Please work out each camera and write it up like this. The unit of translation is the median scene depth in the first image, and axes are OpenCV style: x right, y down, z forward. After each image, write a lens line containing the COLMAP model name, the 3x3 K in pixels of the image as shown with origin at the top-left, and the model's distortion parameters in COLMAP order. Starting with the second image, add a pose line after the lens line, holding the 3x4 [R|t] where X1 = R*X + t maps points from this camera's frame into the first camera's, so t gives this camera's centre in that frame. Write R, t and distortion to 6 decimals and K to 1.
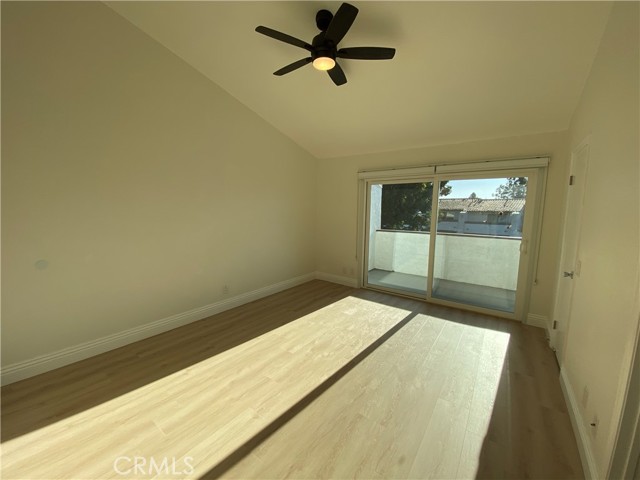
lens RADIAL K [[257.5, 0, 320.0], [0, 257.5, 240.0], [0, 0, 1]] dist [0.023591, -0.022942]
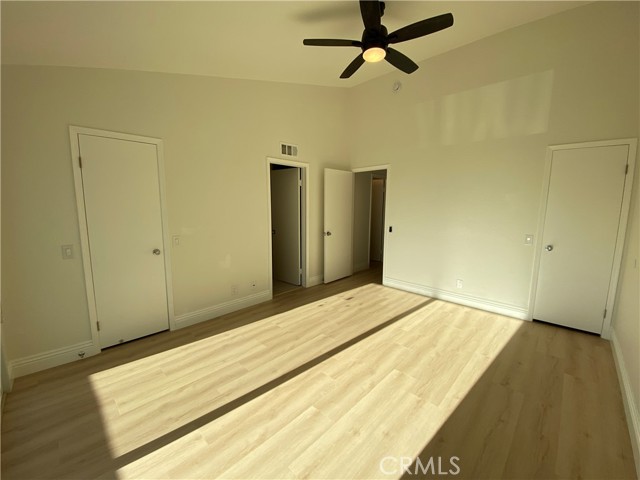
lens RADIAL K [[257.5, 0, 320.0], [0, 257.5, 240.0], [0, 0, 1]] dist [0.023591, -0.022942]
pose [[-0.987611, -0.045064, 0.150314, 0.035413], [-0.007461, 0.970281, 0.241867, -0.224745], [-0.156746, 0.237749, -0.958596, 2.060680]]
